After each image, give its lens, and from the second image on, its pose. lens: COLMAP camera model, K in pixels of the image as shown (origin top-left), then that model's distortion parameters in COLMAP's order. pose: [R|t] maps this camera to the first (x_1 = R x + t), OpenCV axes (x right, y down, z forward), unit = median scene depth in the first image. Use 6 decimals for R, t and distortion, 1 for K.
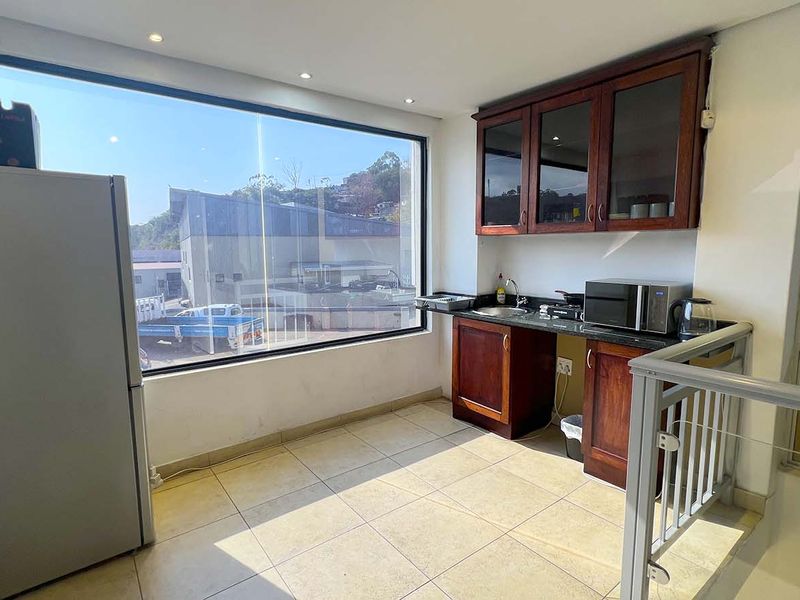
lens RADIAL K [[429.0, 0, 400.0], [0, 429.0, 300.0], [0, 0, 1]] dist [-0.000716, -0.000373]
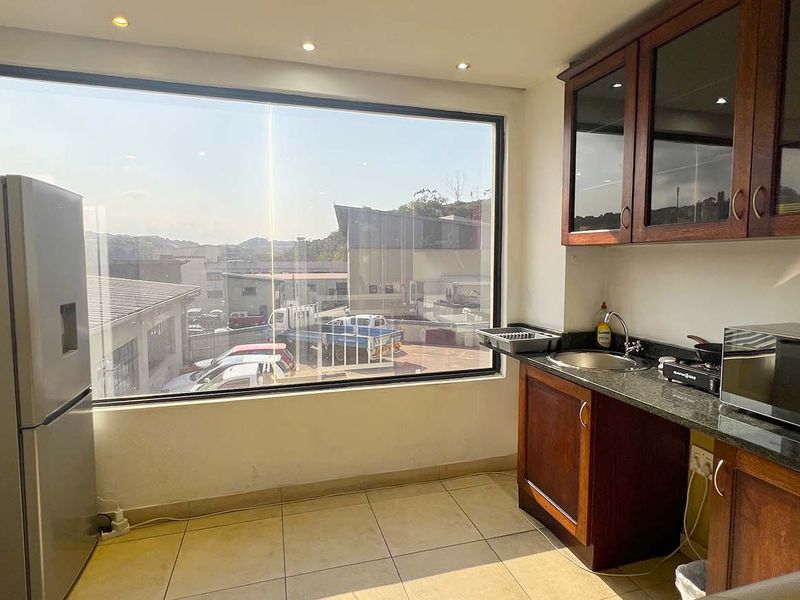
lens RADIAL K [[438.9, 0, 401.1], [0, 438.9, 293.2], [0, 0, 1]] dist [-0.003111, 0.000620]
pose [[0.932120, 0.034483, -0.360504, 0.198477], [-0.051448, 0.997969, -0.037565, -0.036115], [0.358476, 0.053563, 0.932001, 0.261926]]
